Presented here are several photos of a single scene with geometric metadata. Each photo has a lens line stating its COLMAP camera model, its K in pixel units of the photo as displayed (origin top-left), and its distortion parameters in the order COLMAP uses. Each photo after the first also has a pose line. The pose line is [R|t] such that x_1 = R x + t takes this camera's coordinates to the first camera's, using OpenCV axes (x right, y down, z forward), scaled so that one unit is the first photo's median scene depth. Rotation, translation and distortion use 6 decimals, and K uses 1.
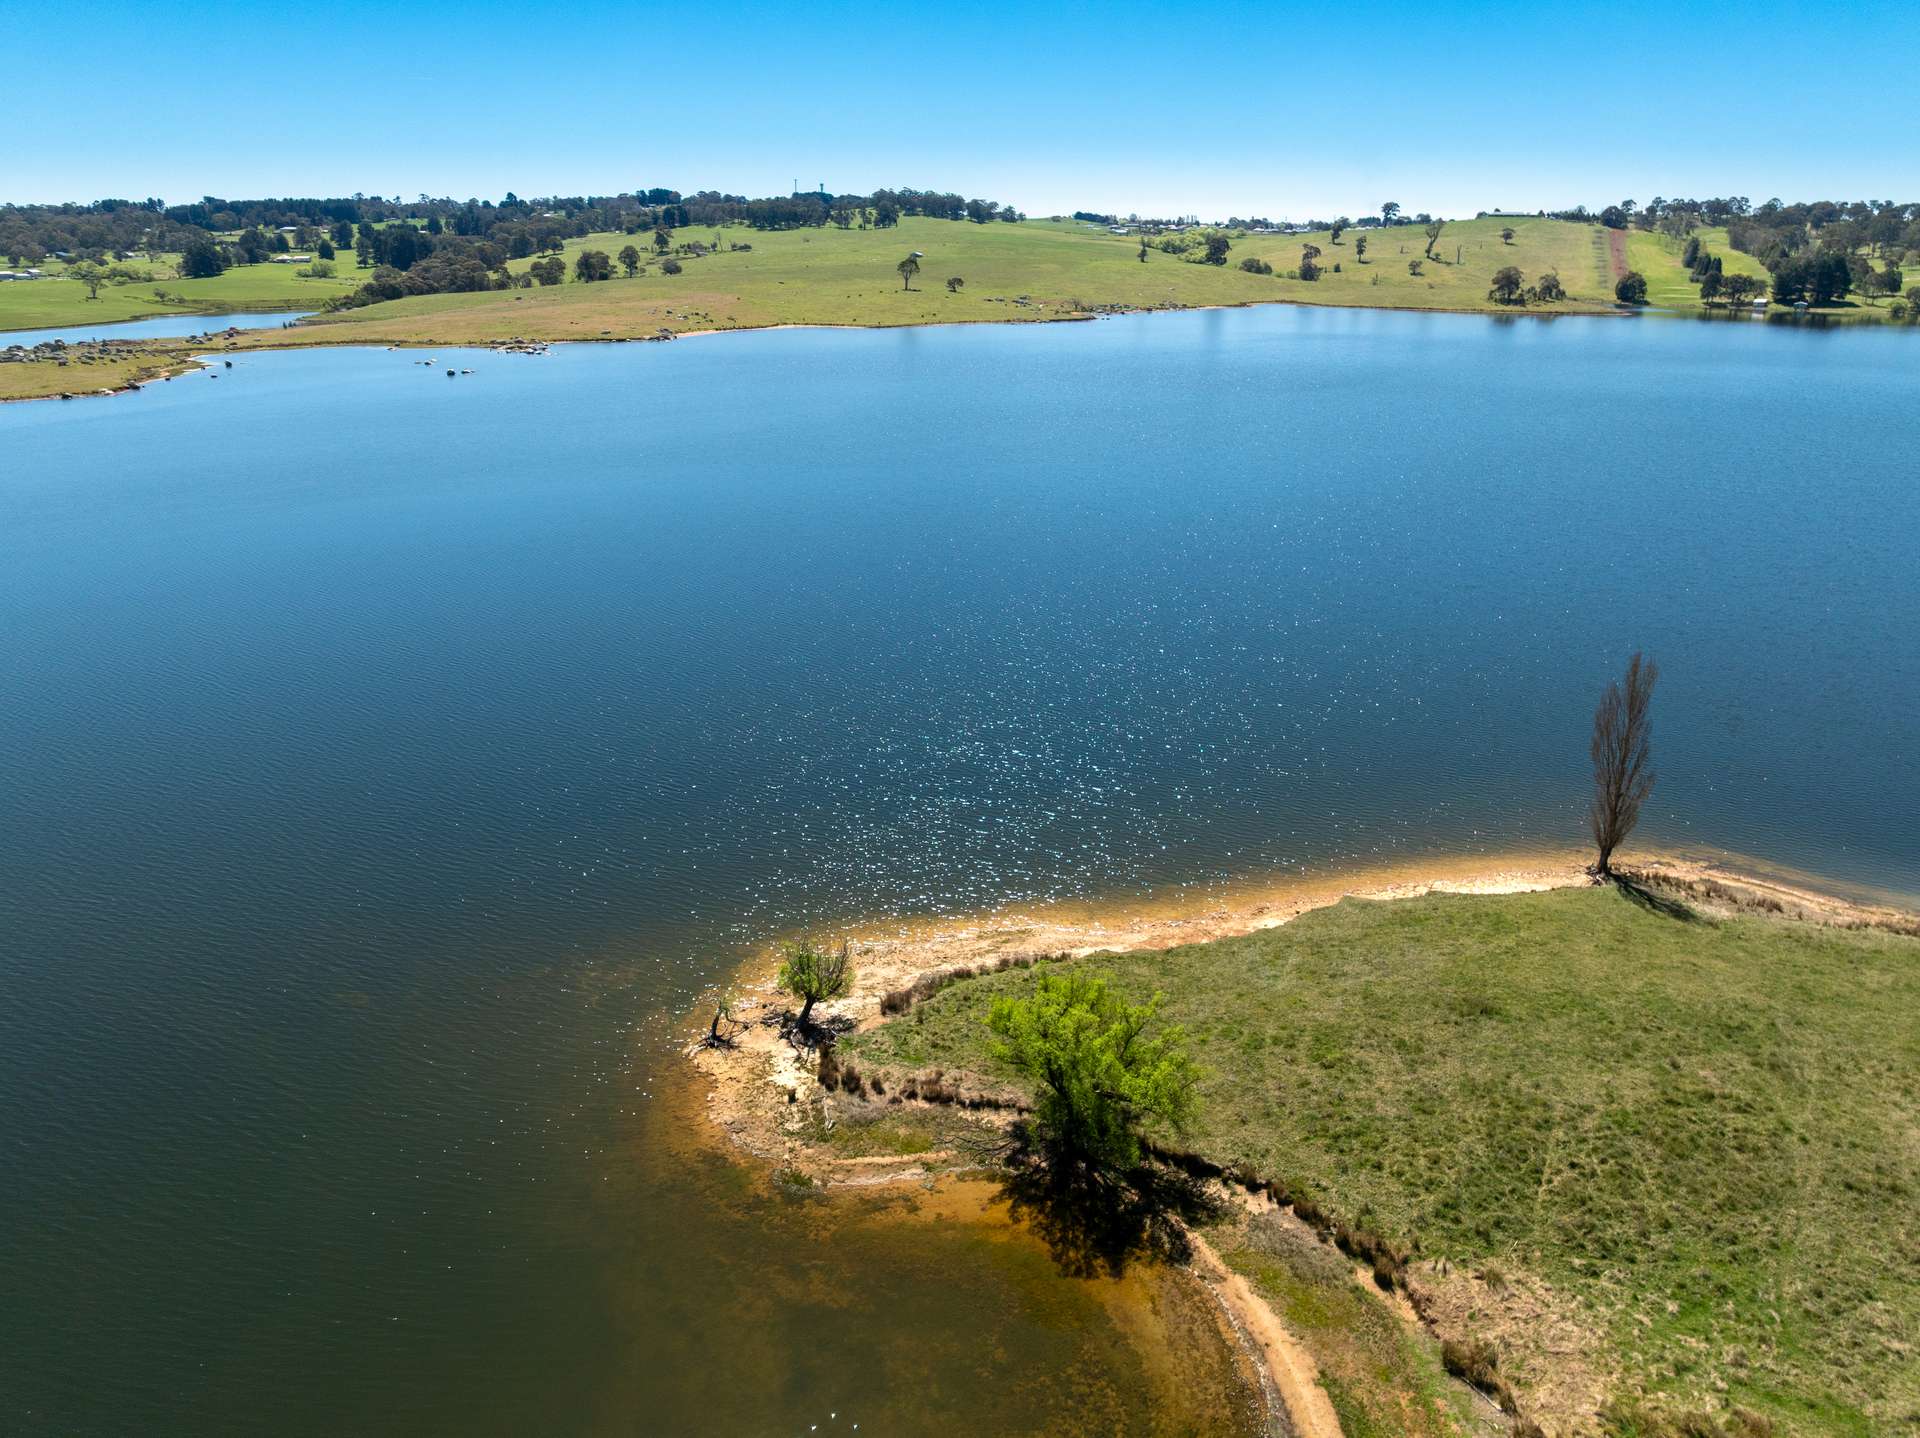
lens RADIAL K [[1350.2, 0, 953.5], [0, 1350.2, 720.6], [0, 0, 1]] dist [-0.051824, 0.021453]
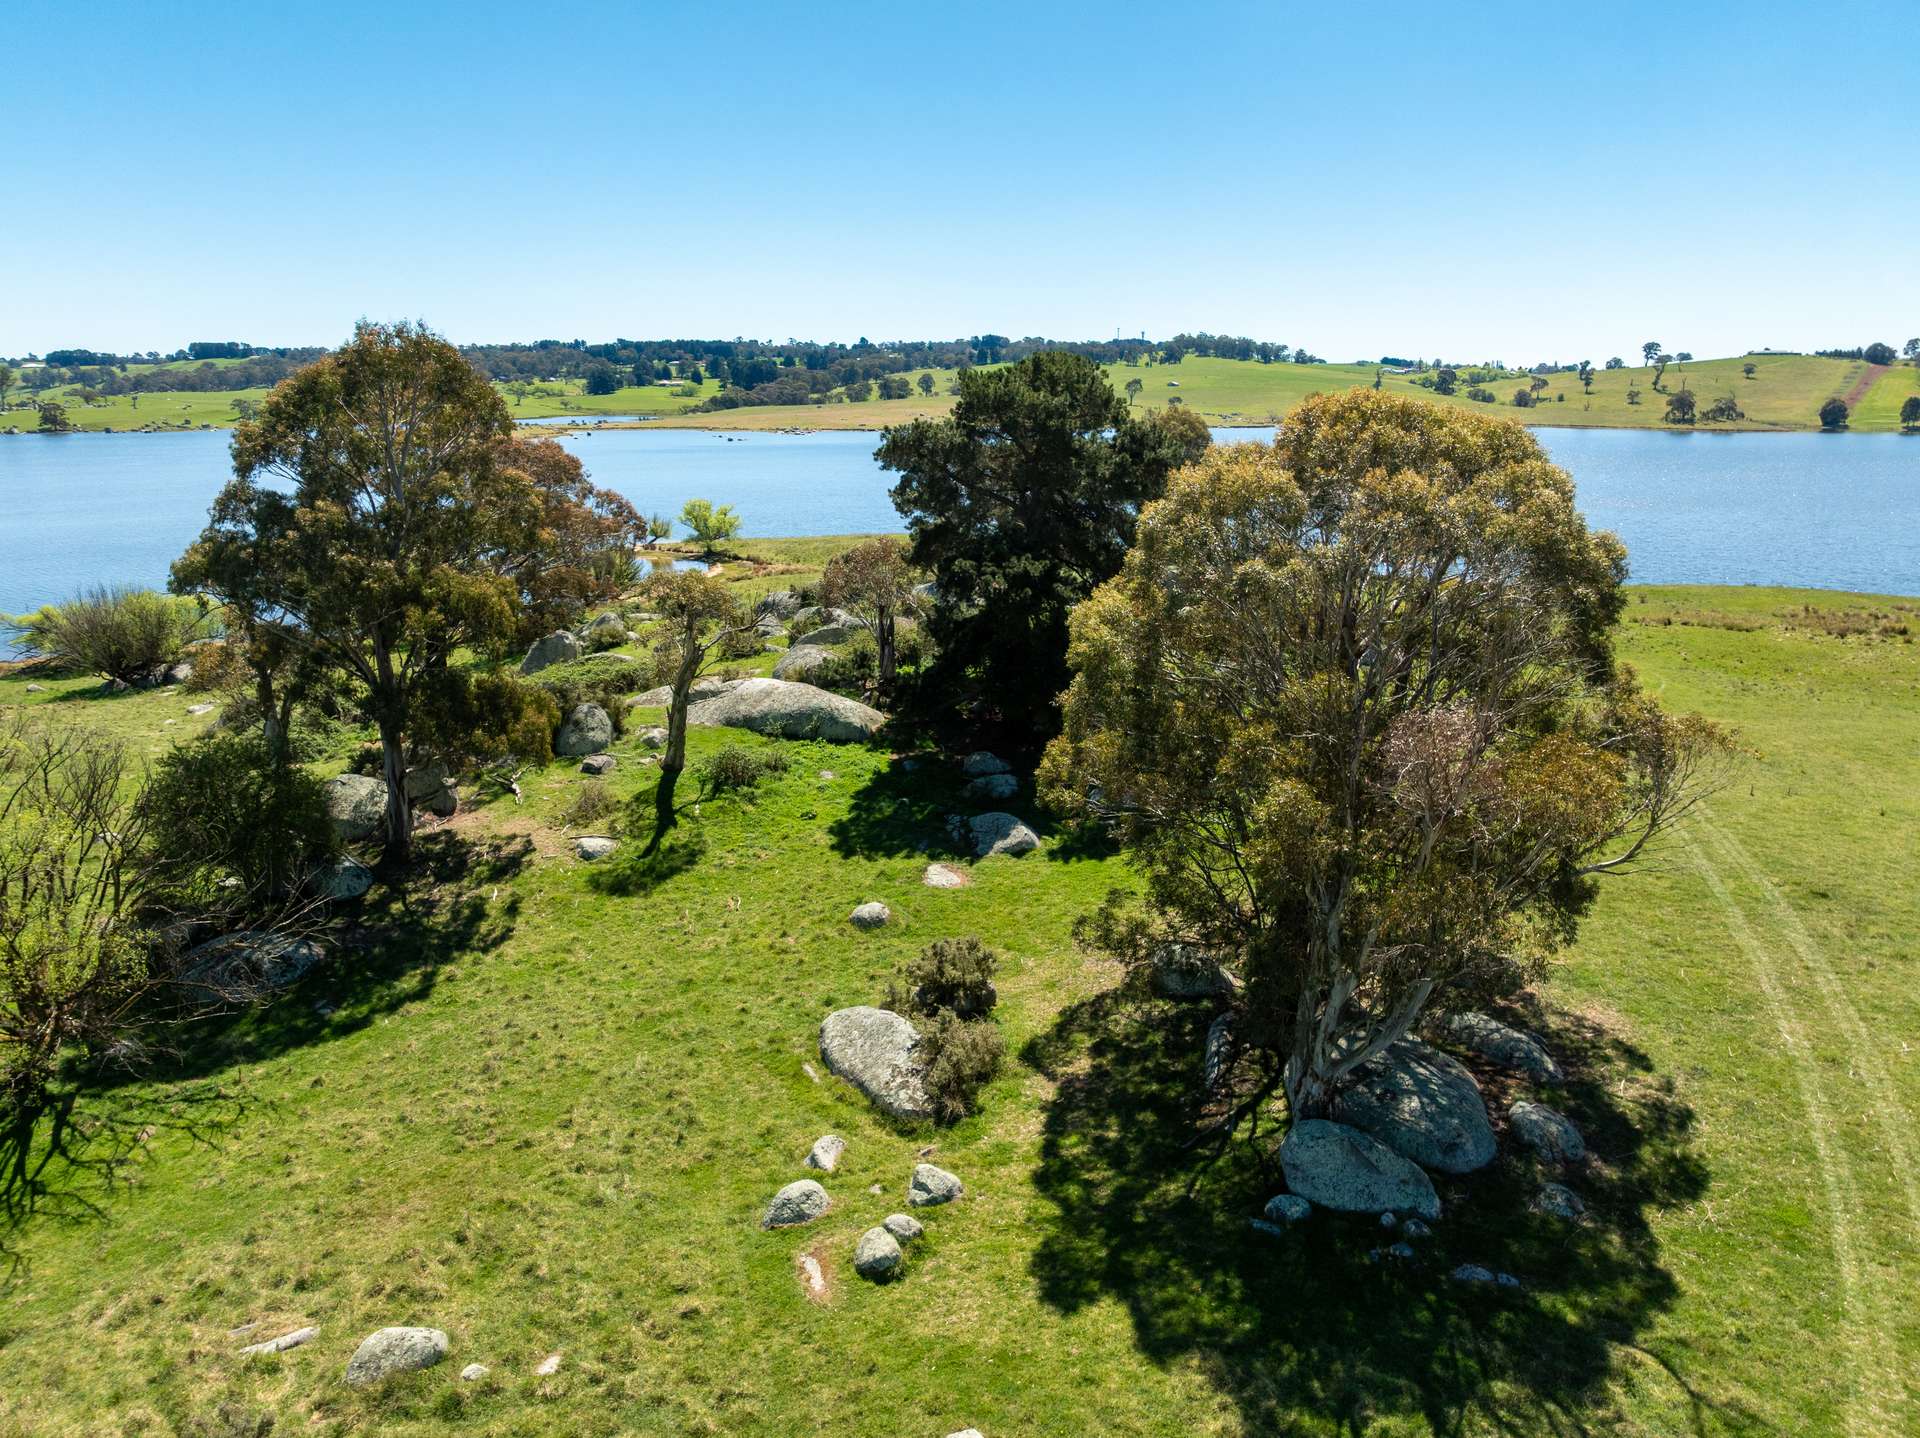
lens RADIAL K [[1350.2, 0, 957.8], [0, 1350.2, 712.0], [0, 0, 1]] dist [-0.051824, 0.021453]
pose [[0.967841, 0.063284, -0.243471, 0.084250], [-0.089723, 0.991027, -0.099072, 0.054998], [0.235017, 0.117731, 0.964835, -0.105969]]
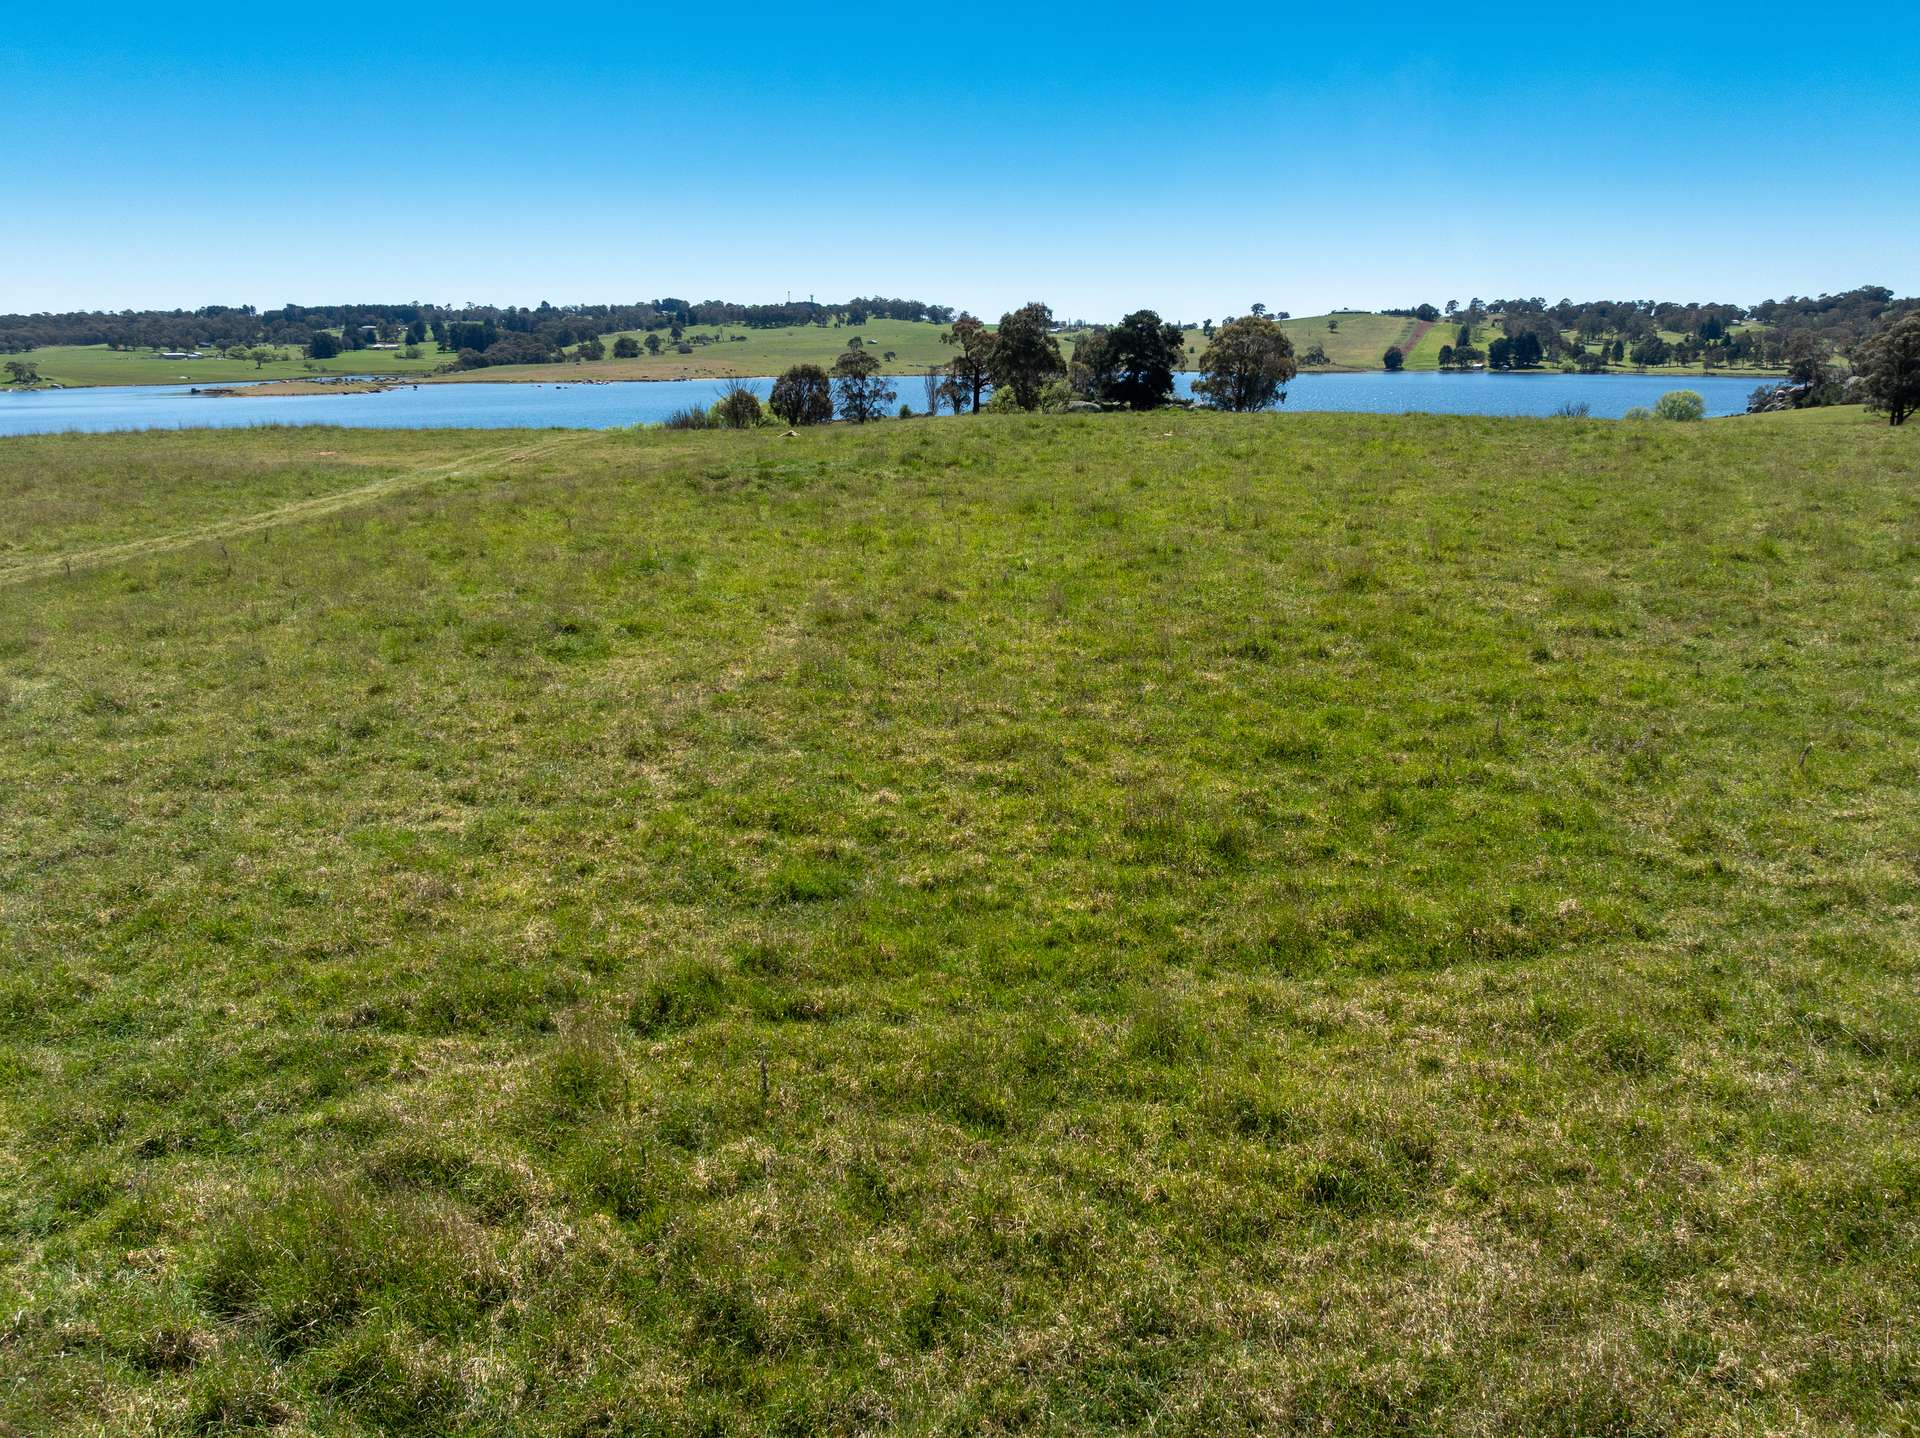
lens RADIAL K [[1350.2, 0, 956.5], [0, 1350.2, 708.4], [0, 0, 1]] dist [-0.051824, 0.021453]
pose [[0.999993, -0.002403, 0.002885, 0.045689], [0.002645, 0.996206, -0.086983, 0.111320], [-0.002665, 0.086990, 0.996206, -0.247895]]
